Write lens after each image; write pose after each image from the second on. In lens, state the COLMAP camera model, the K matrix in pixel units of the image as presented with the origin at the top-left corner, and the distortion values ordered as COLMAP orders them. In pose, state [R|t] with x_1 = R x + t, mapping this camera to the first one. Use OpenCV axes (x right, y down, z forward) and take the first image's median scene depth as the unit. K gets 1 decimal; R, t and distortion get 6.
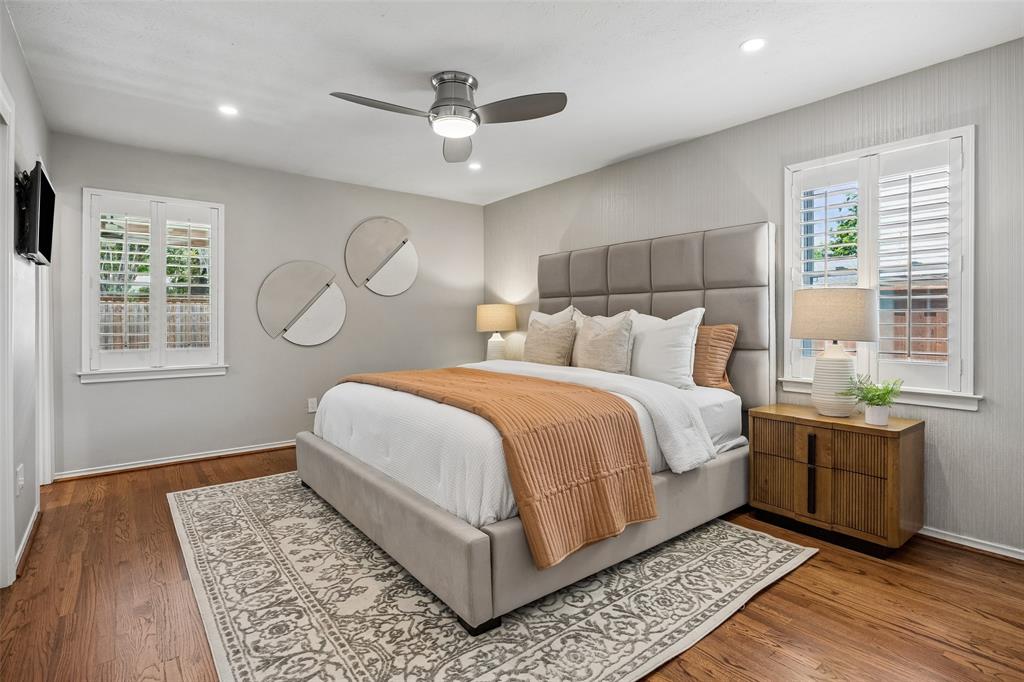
lens RADIAL K [[504.9, 0, 511.9], [0, 504.9, 326.9], [0, 0, 1]] dist [0.005408, 0.001830]
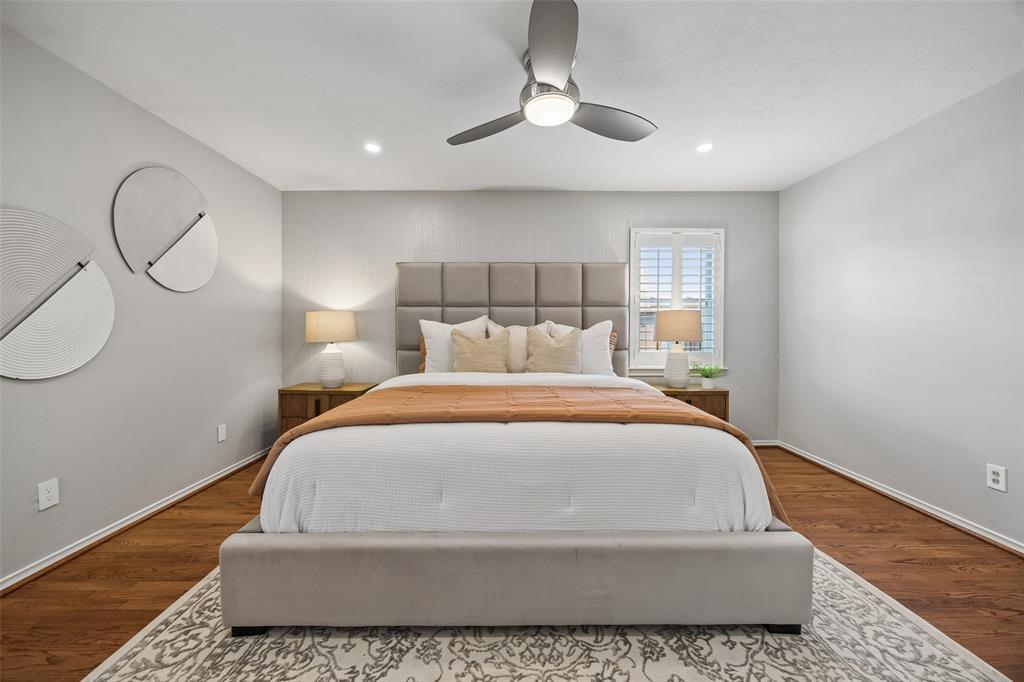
lens RADIAL K [[400.5, 0, 510.9], [0, 400.5, 329.8], [0, 0, 1]] dist [-0.000795, 0.000378]
pose [[0.609645, 0.003287, 0.792668, -0.555570], [0.013229, 0.999810, -0.014320, 0.000020], [-0.792564, 0.019216, 0.609485, 0.494827]]
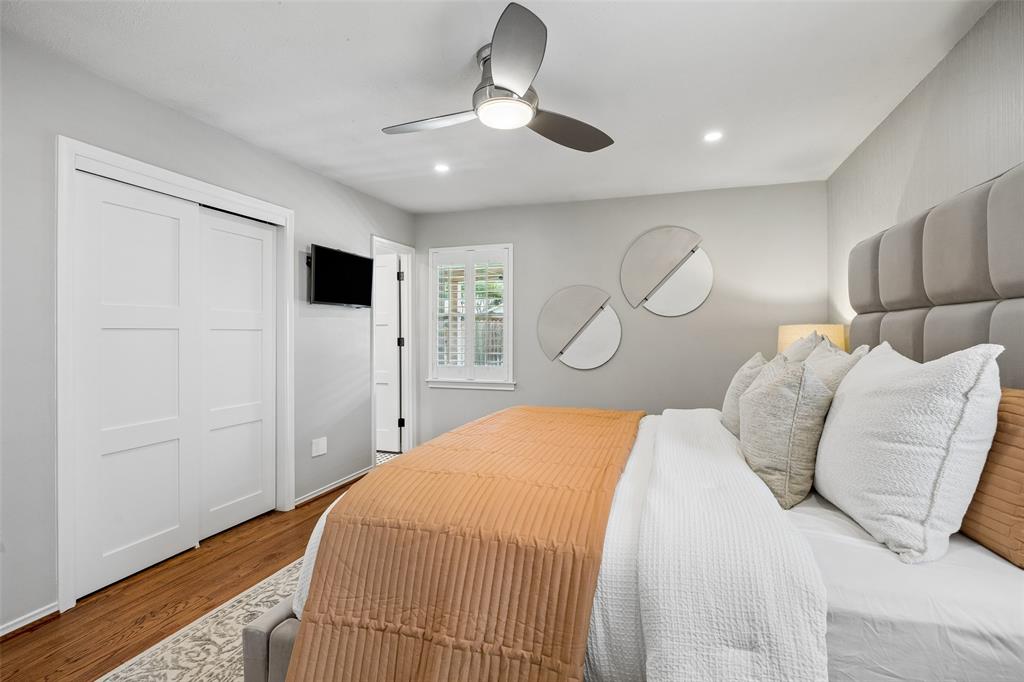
lens RADIAL K [[483.9, 0, 512.0], [0, 483.9, 341.0], [0, 0, 1]] dist [-0.001433, -0.000279]
pose [[0.559667, 0.016522, -0.828553, 0.407846], [-0.012406, 0.999856, 0.011558, -0.035835], [0.828624, 0.003810, 0.559792, 0.439445]]
